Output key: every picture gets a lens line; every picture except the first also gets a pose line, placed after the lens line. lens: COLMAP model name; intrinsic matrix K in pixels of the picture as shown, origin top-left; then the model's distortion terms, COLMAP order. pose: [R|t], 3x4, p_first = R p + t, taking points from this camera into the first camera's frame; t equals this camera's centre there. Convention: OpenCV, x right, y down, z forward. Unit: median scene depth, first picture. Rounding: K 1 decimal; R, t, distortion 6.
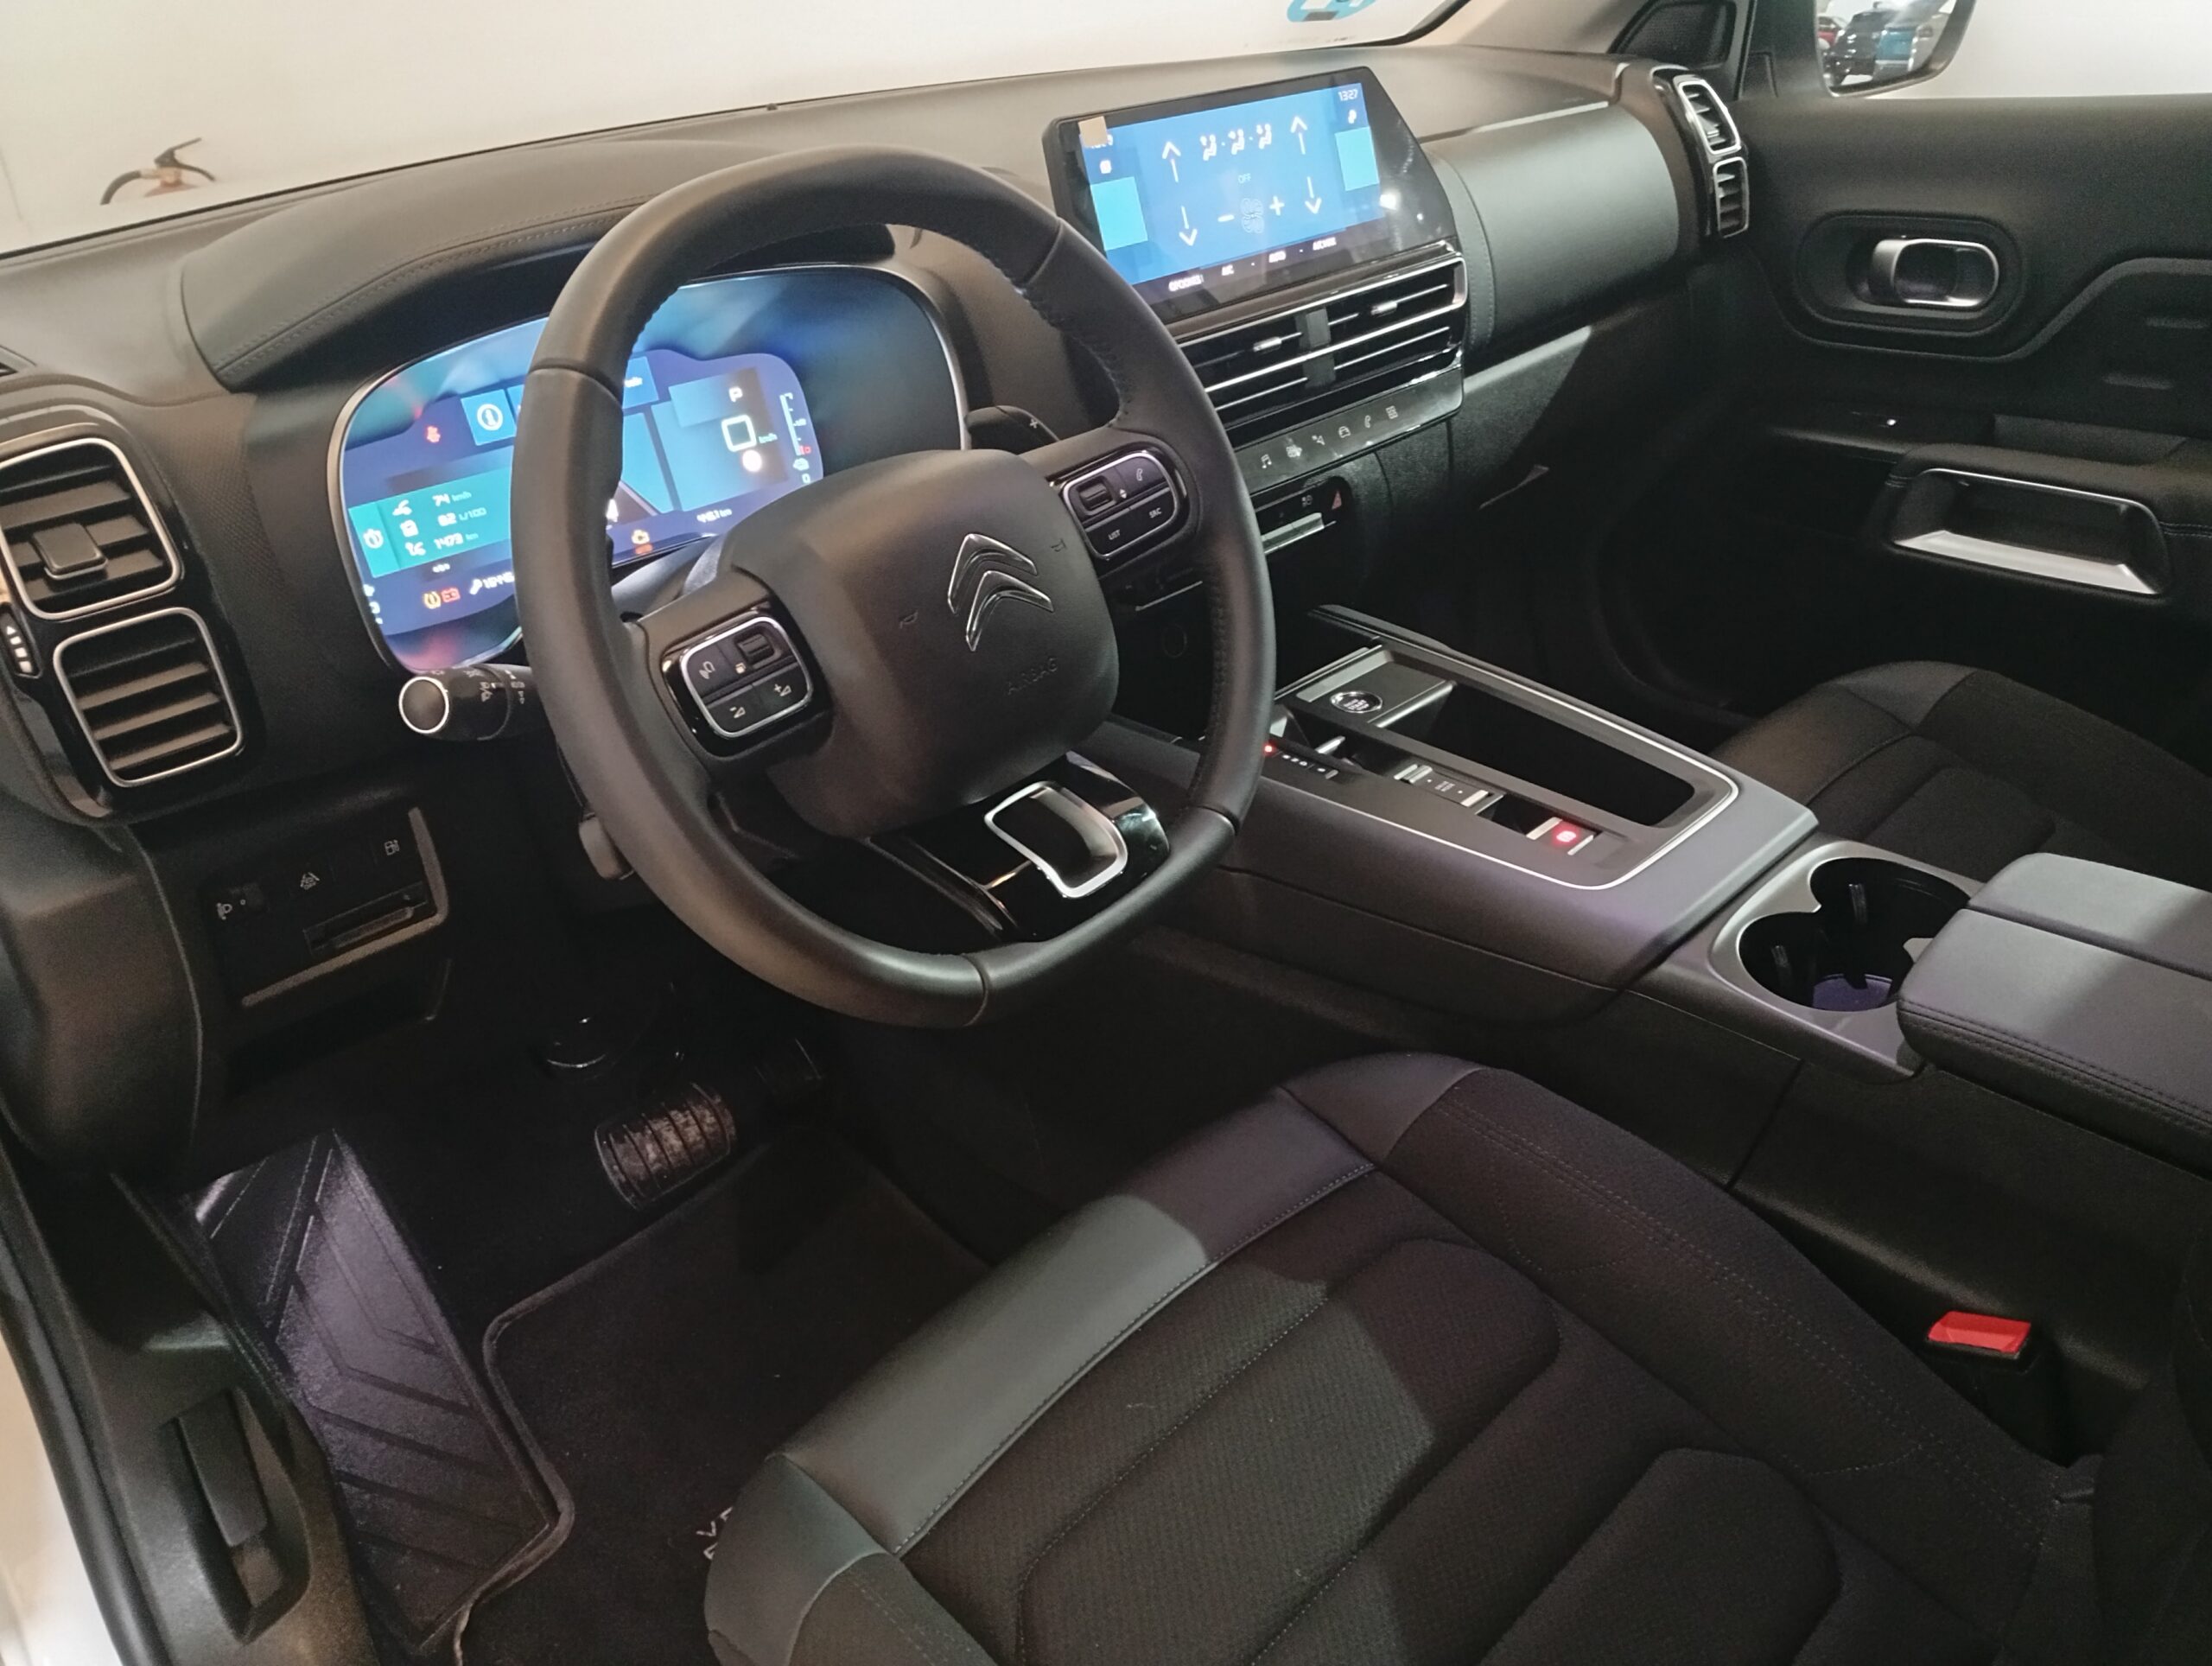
lens RADIAL K [[1732.8, 0, 1158.7], [0, 1732.8, 871.4], [0, 0, 1]] dist [0.057593, -0.180966]
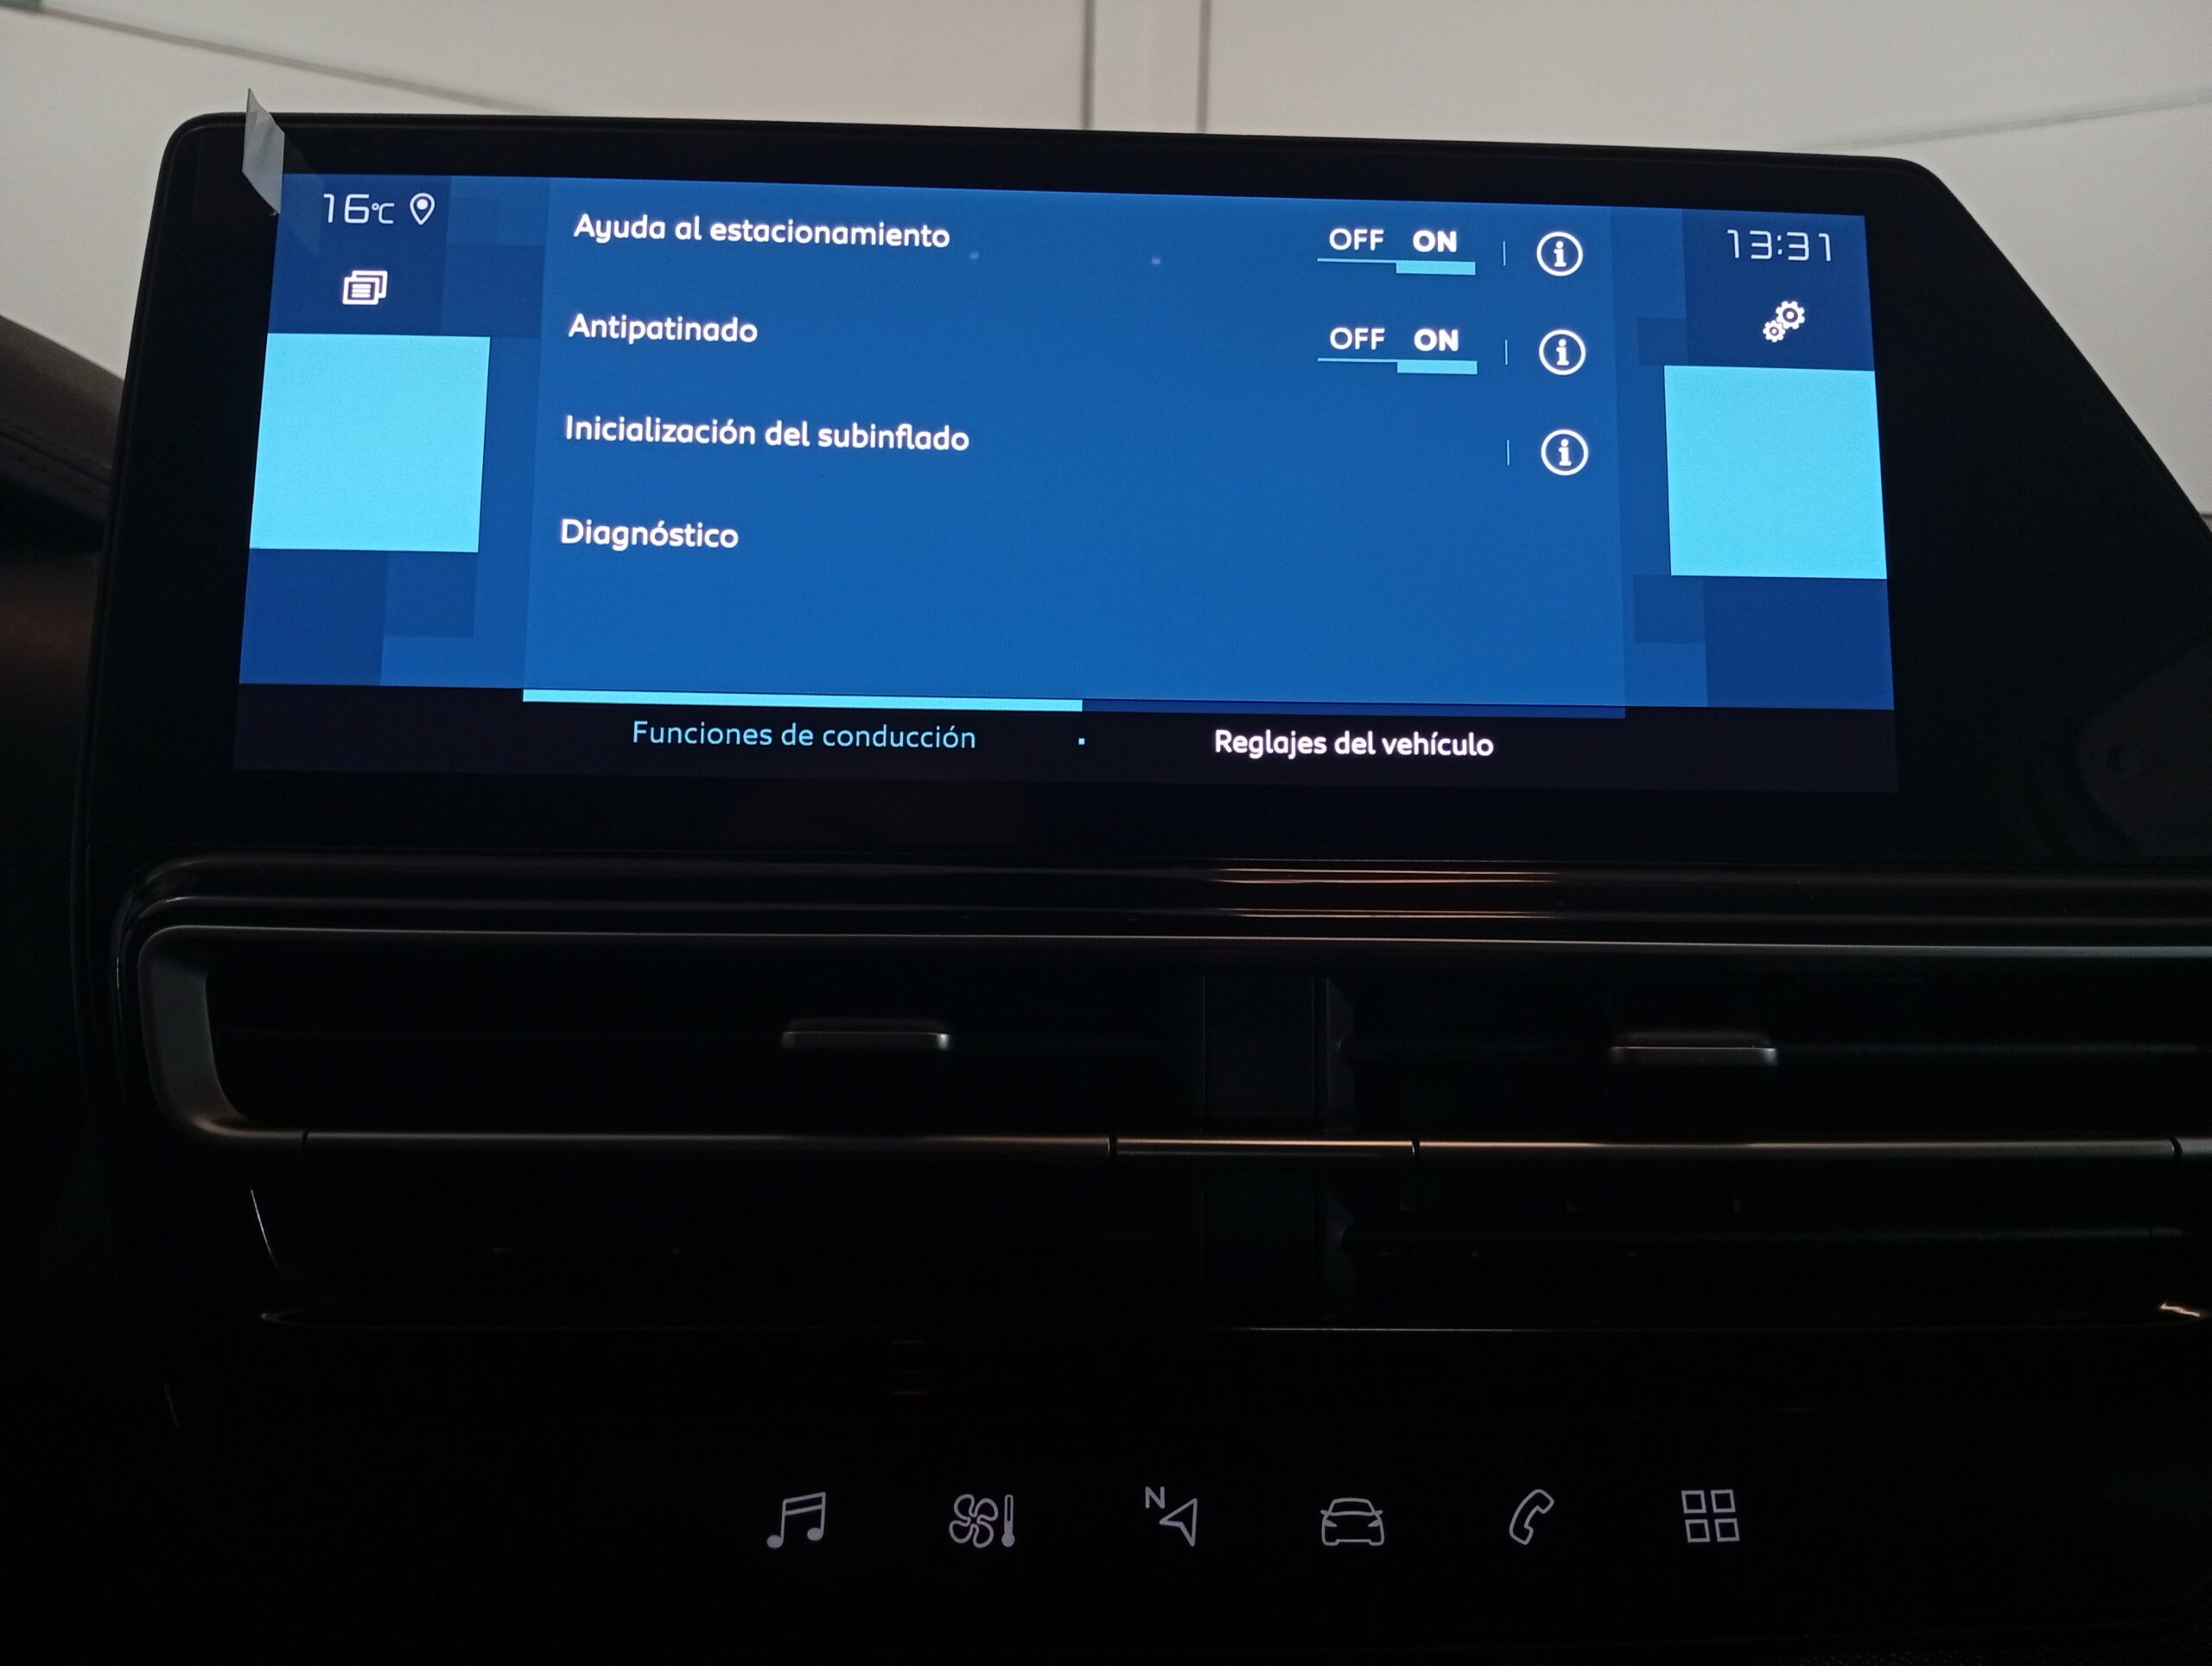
lens RADIAL K [[1748.7, 0, 1119.0], [0, 1748.7, 805.2], [0, 0, 1]] dist [0.070439, -0.182507]
pose [[0.707676, 0.141401, -0.692243, 0.256031], [-0.395378, 0.891252, -0.222140, -0.306339], [0.585552, 0.430901, 0.686625, 0.885940]]
